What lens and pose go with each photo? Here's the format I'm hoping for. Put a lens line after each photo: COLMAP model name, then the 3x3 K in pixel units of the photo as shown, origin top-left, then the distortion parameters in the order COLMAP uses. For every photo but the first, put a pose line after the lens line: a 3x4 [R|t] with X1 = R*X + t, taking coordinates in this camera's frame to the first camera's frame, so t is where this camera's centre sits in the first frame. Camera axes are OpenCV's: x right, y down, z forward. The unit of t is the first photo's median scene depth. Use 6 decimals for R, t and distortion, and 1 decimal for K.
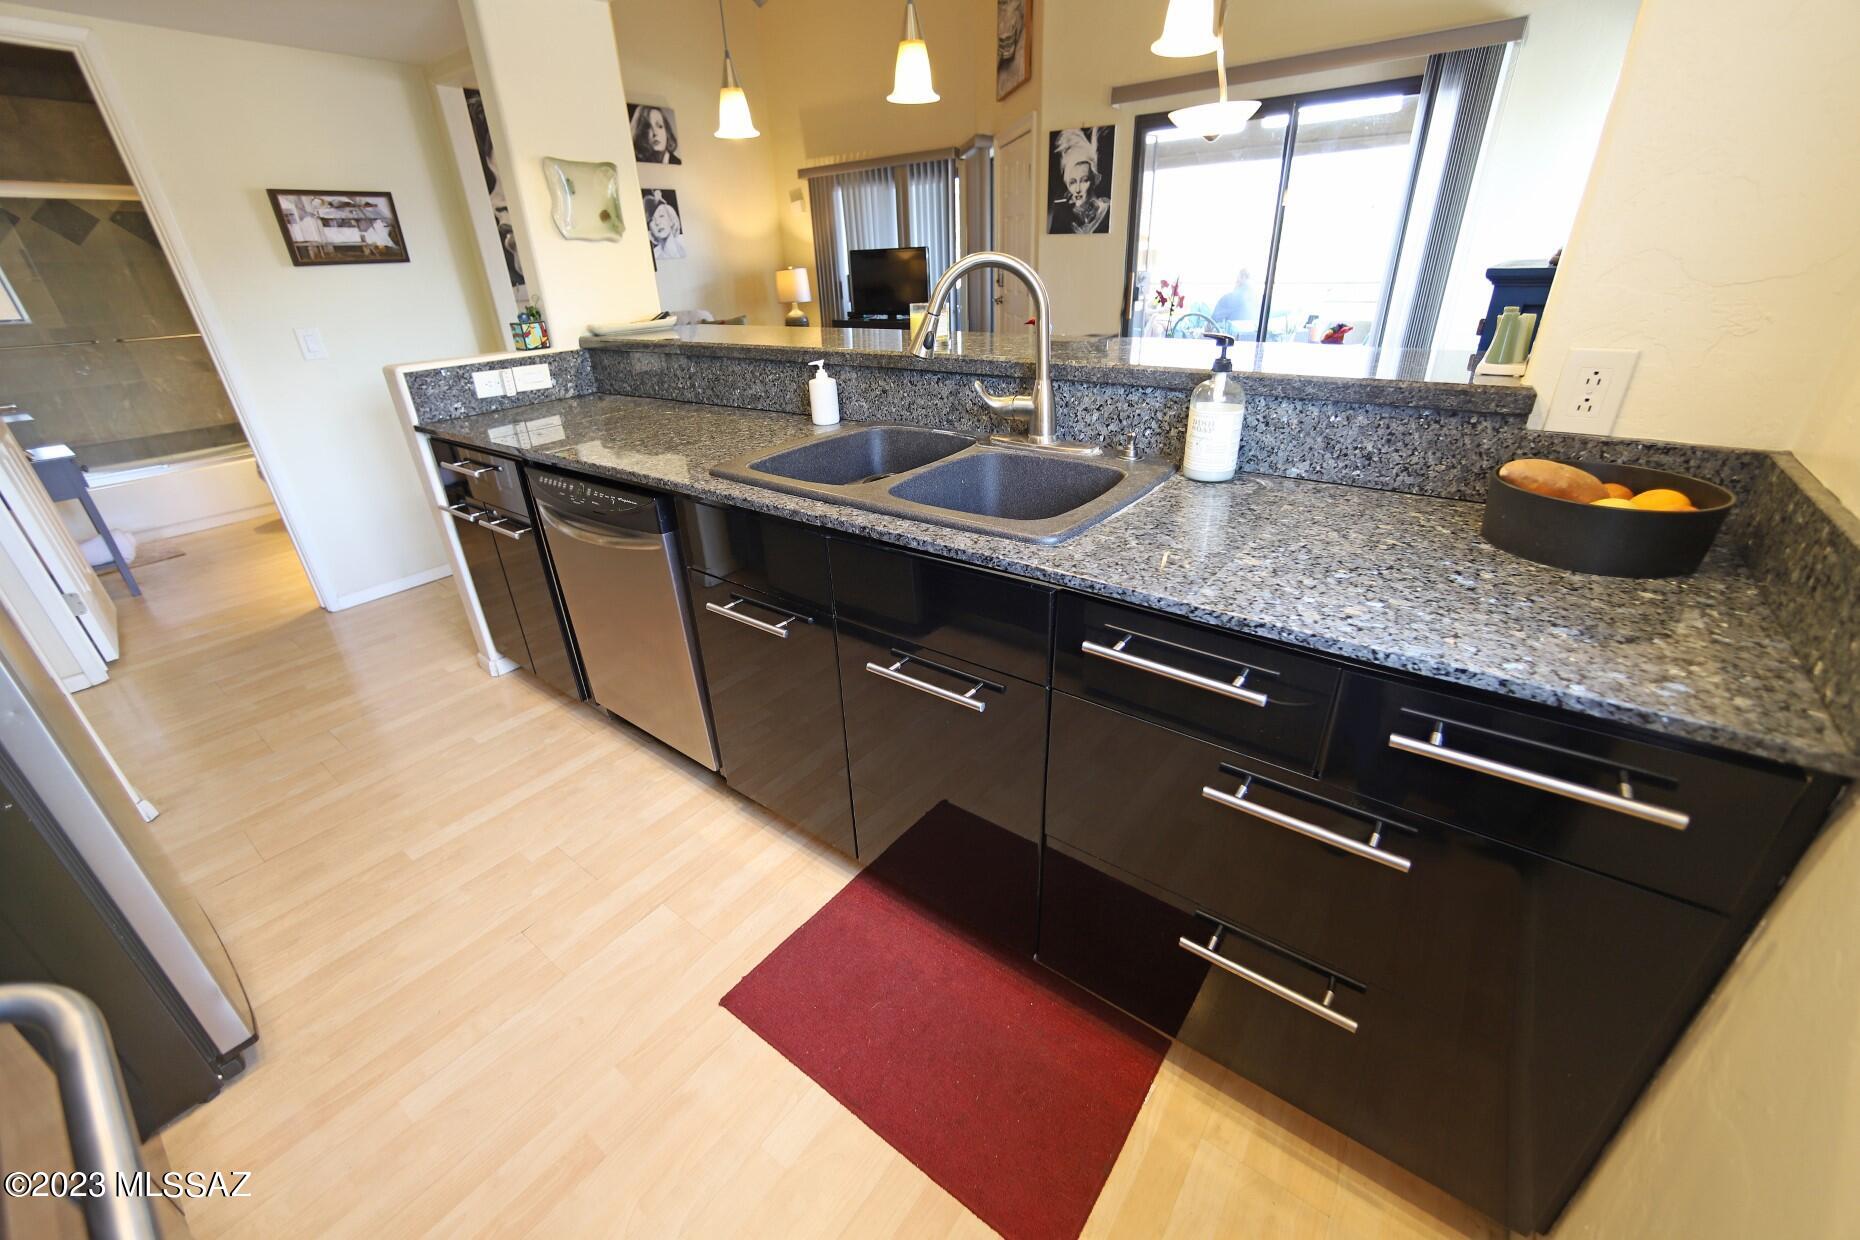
lens RADIAL K [[737.1, 0, 928.8], [0, 737.1, 608.0], [0, 0, 1]] dist [-0.034958, 0.012851]
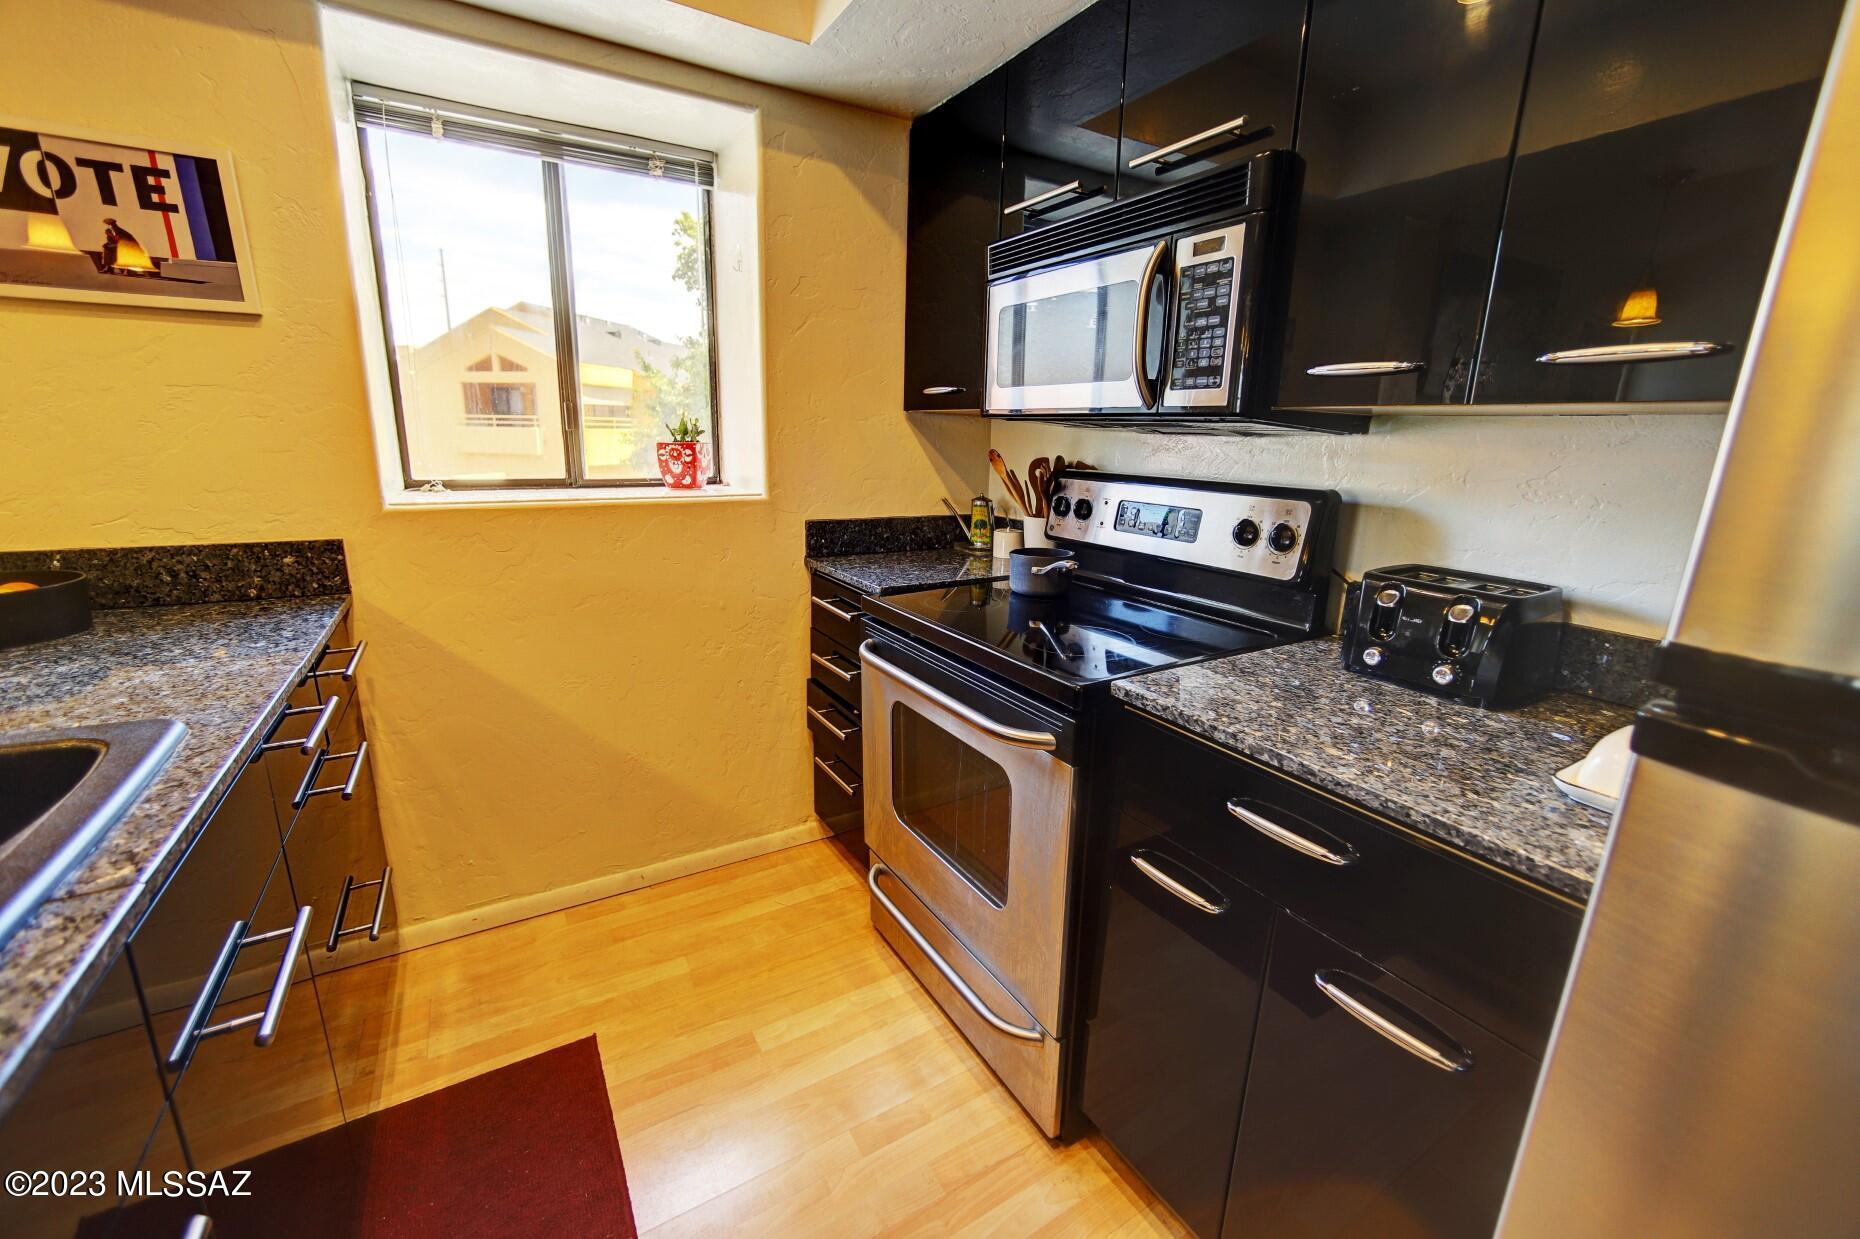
lens RADIAL K [[737.1, 0, 921.4], [0, 737.1, 615.6], [0, 0, 1]] dist [-0.034958, 0.012851]
pose [[-0.927295, -0.077095, 0.366306, -0.237597], [0.171048, 0.783159, 0.597833, -0.138975], [-0.332966, 0.617023, -0.713033, 0.325048]]
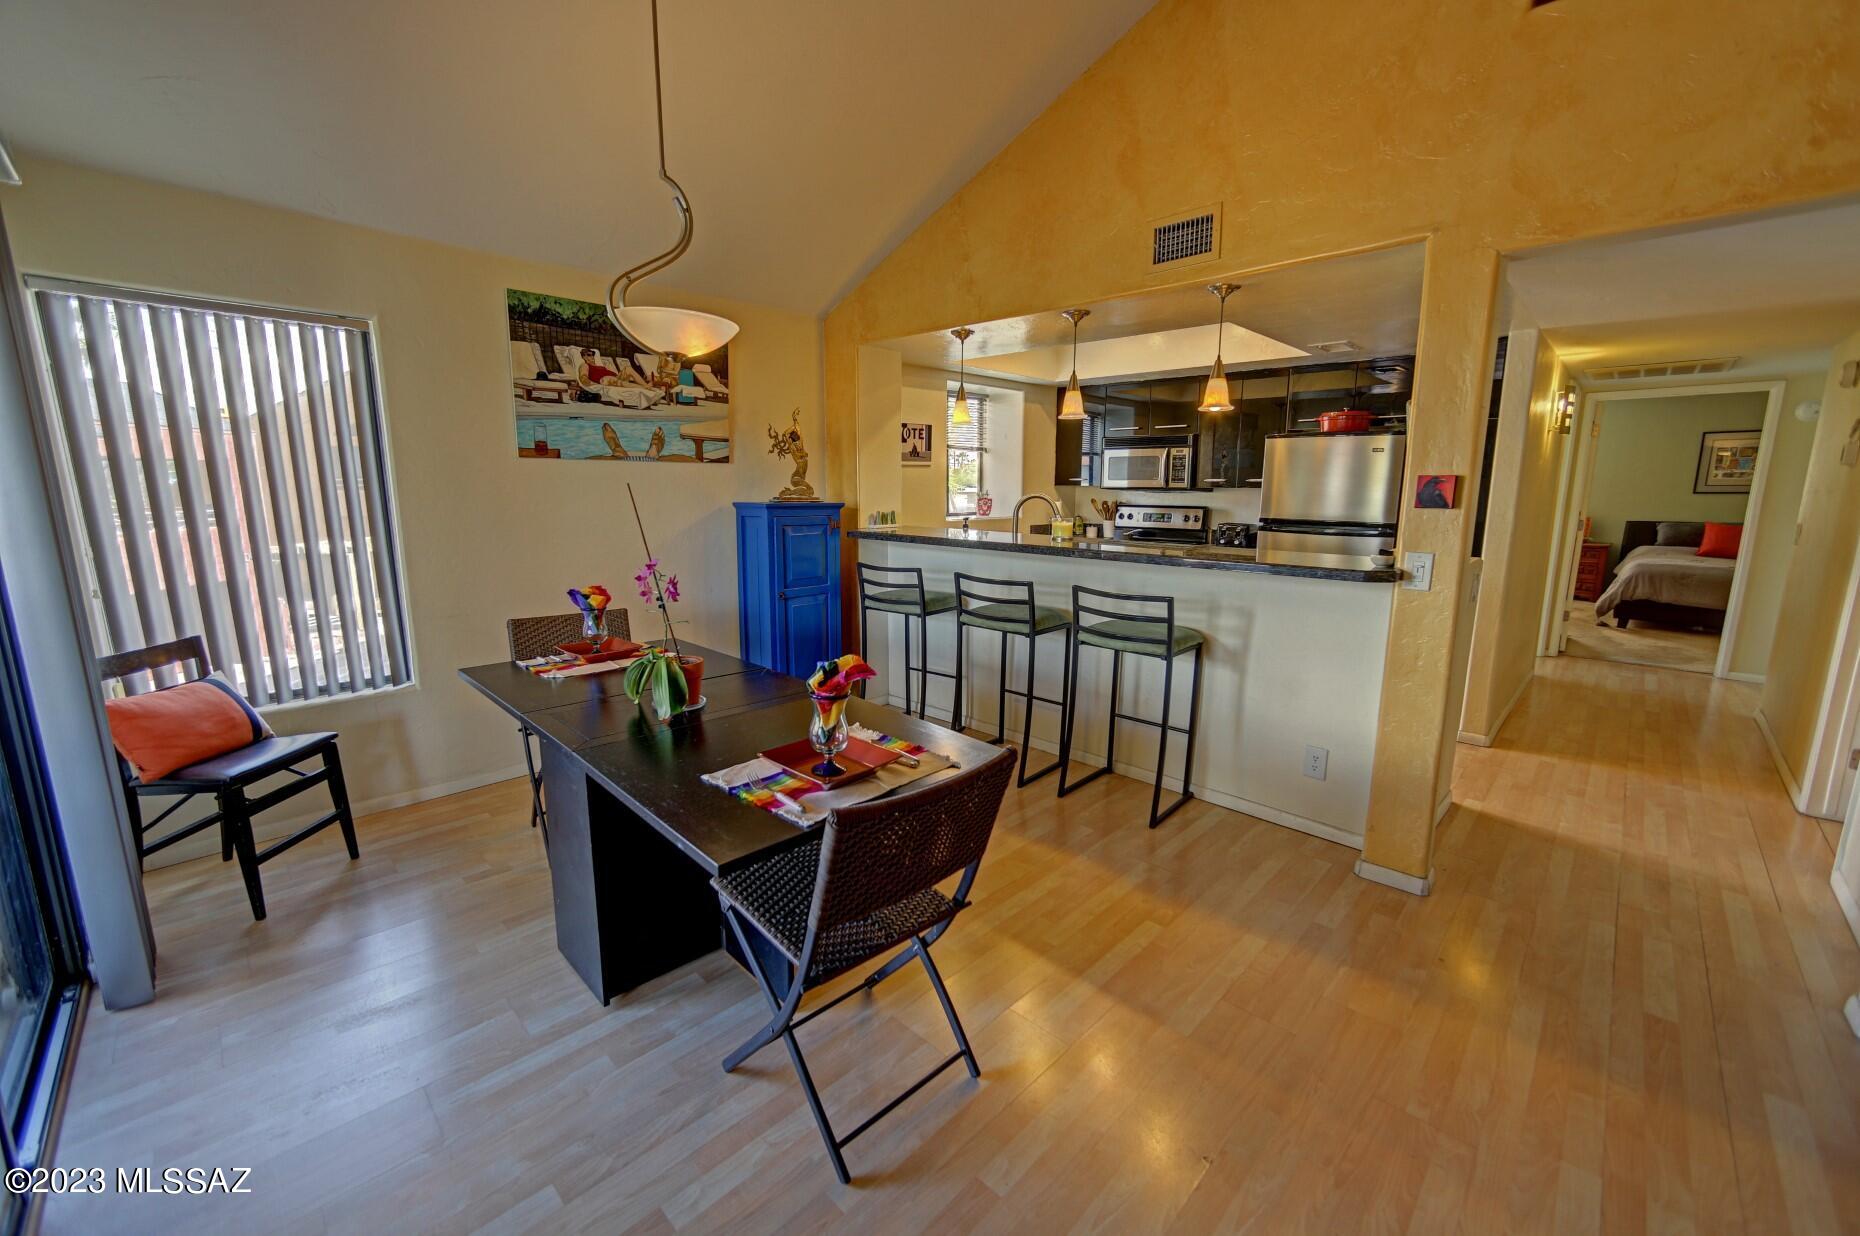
lens RADIAL K [[737.1, 0, 917.0], [0, 737.1, 614.2], [0, 0, 1]] dist [-0.034958, 0.012851]
pose [[-0.989981, 0.008803, 0.140927, 0.048632], [0.089703, 0.809987, 0.579547, -0.609649], [-0.109047, 0.586382, -0.802661, 1.225070]]
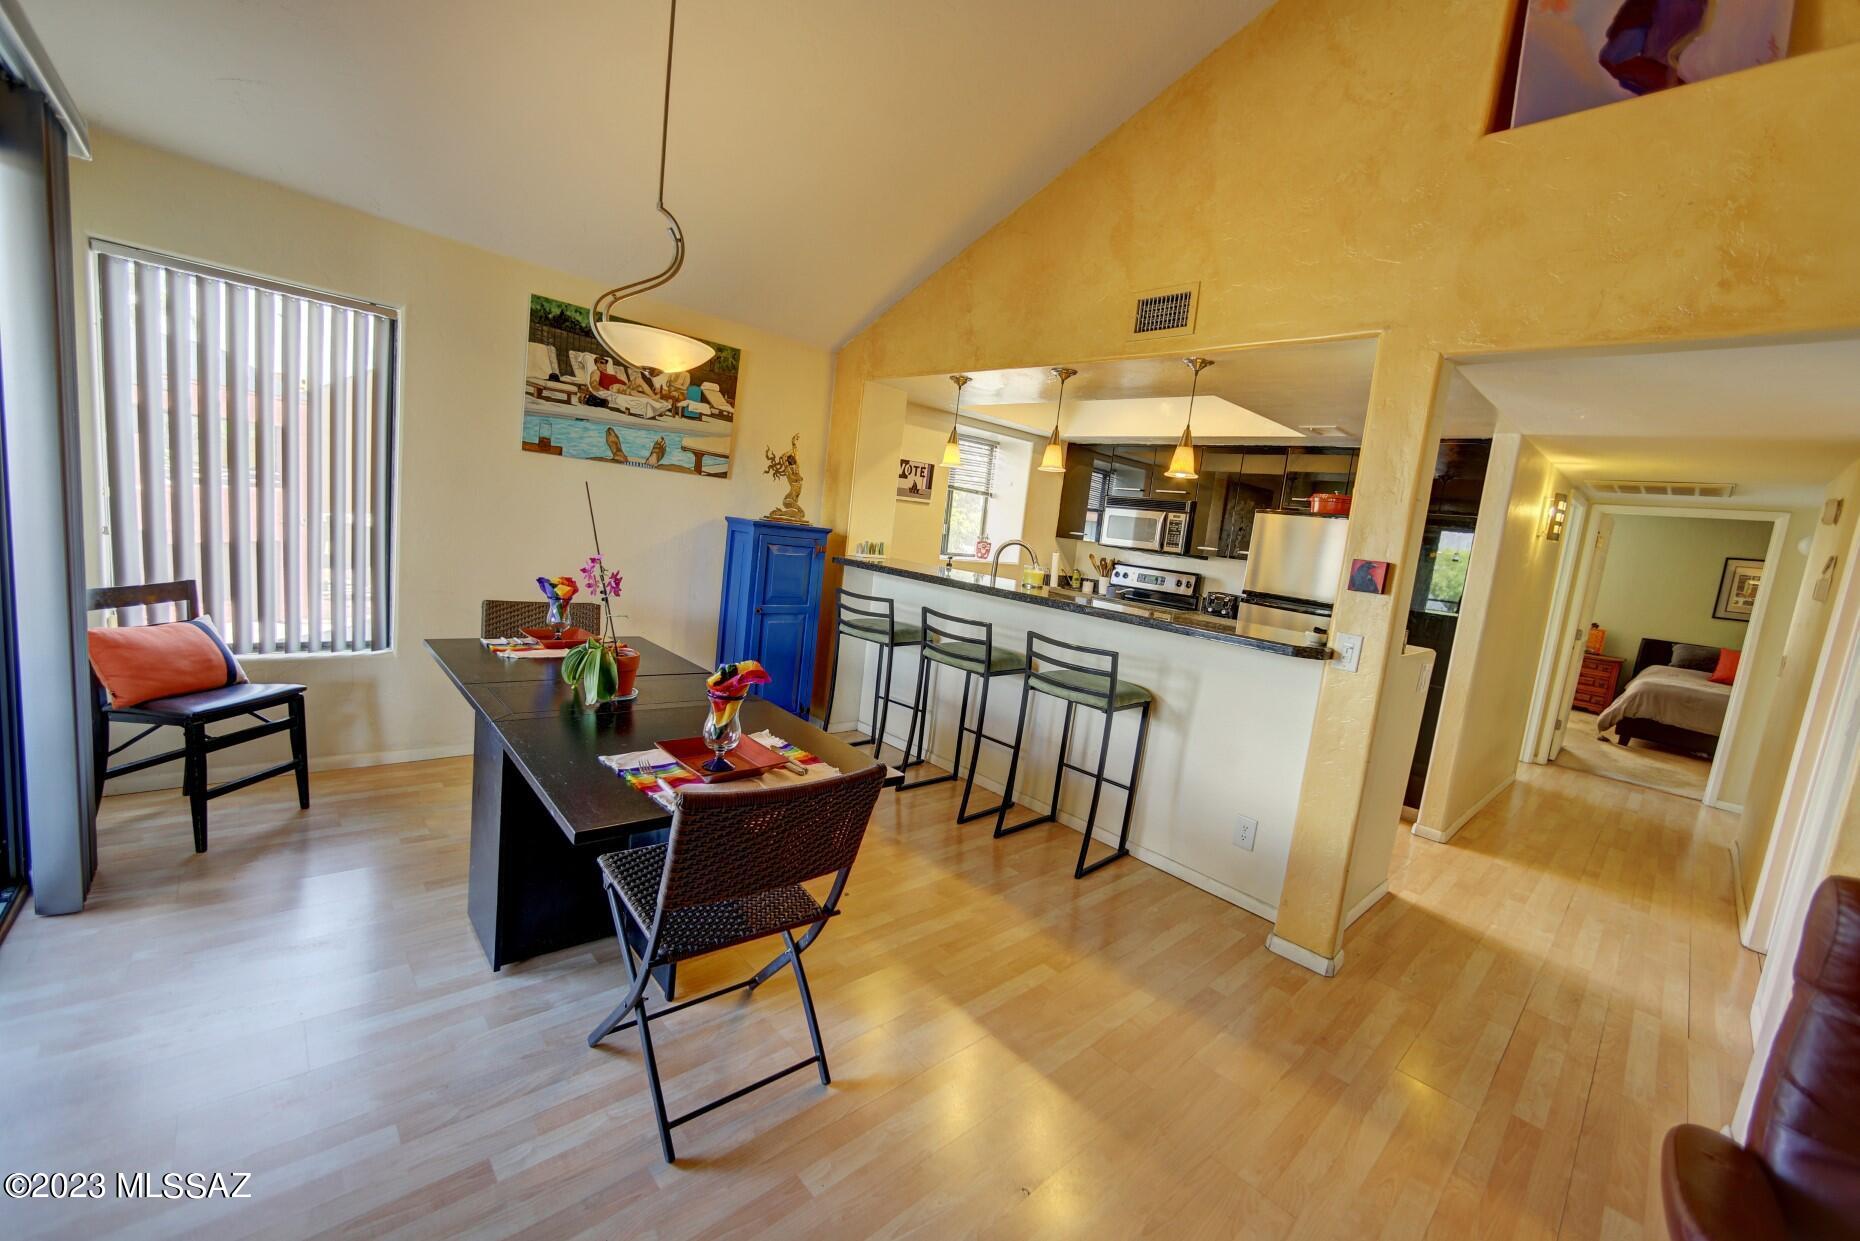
lens RADIAL K [[737.1, 0, 921.4], [0, 737.1, 617.8], [0, 0, 1]] dist [-0.034958, 0.012851]
pose [[-0.980340, -0.098082, 0.171212, -0.024238], [0.009809, 0.842405, 0.538755, -0.612094], [-0.197072, 0.529842, -0.824882, 1.238831]]
